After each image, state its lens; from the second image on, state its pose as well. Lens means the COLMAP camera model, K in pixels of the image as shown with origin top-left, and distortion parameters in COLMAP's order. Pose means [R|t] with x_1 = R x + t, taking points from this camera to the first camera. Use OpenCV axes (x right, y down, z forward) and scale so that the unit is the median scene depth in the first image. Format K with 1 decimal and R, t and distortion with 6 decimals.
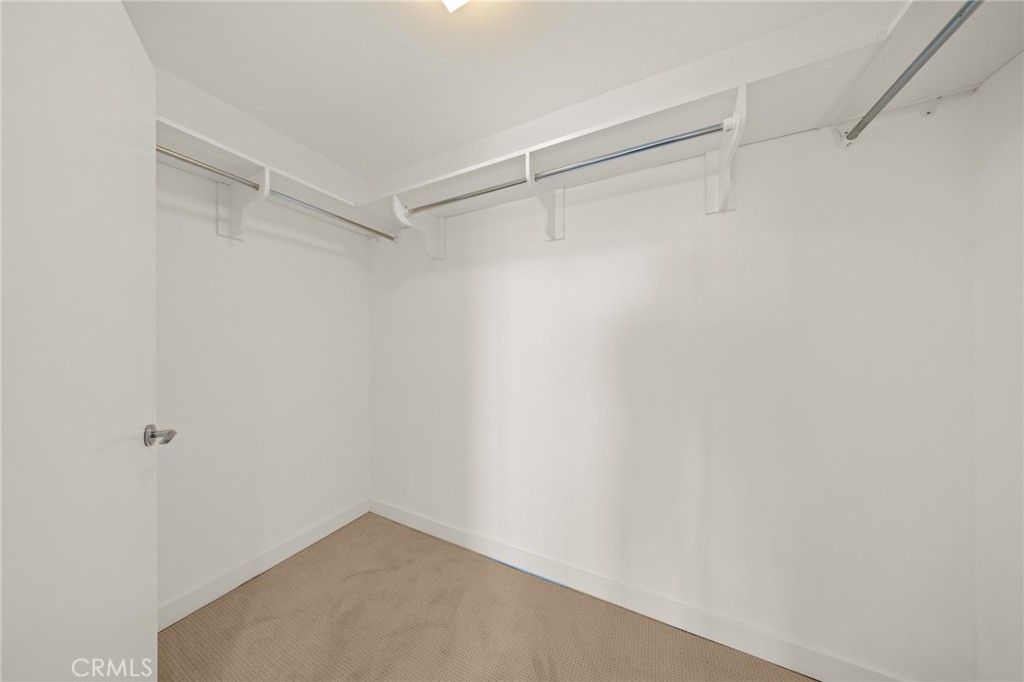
lens RADIAL K [[293.7, 0, 512.2], [0, 293.7, 340.7], [0, 0, 1]] dist [-0.004587, -0.000079]
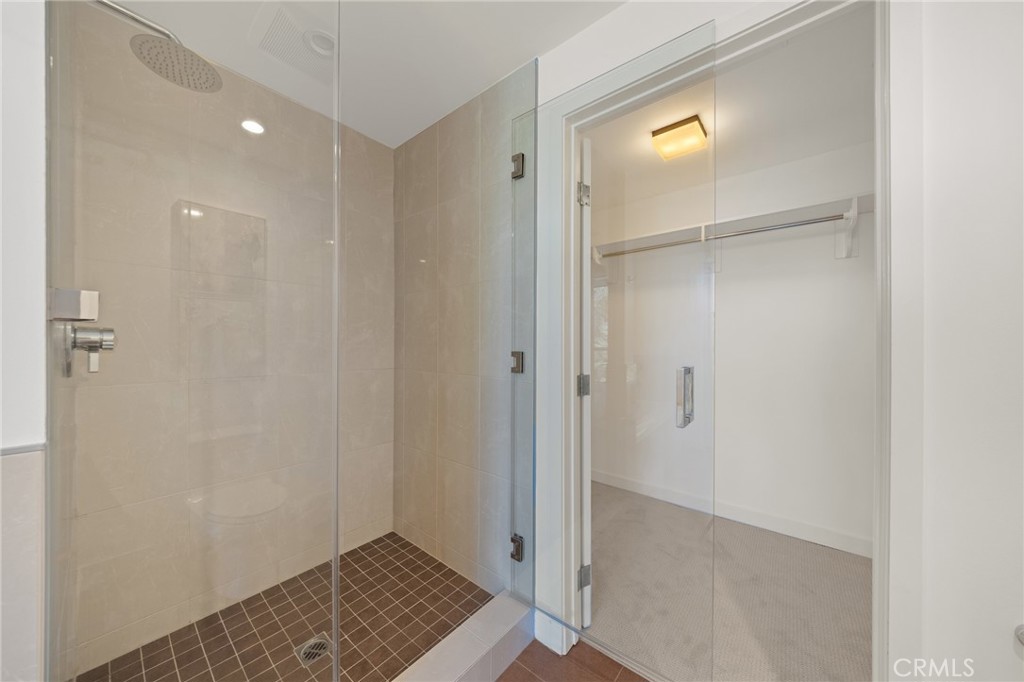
lens RADIAL K [[343.1, 0, 512.5], [0, 343.1, 343.1], [0, 0, 1]] dist [-0.007849, -0.000266]
pose [[0.975508, 0.002302, -0.219952, -0.550895], [-0.003812, 0.999972, -0.006441, 0.010222], [0.219931, 0.007122, 0.975489, -1.035495]]
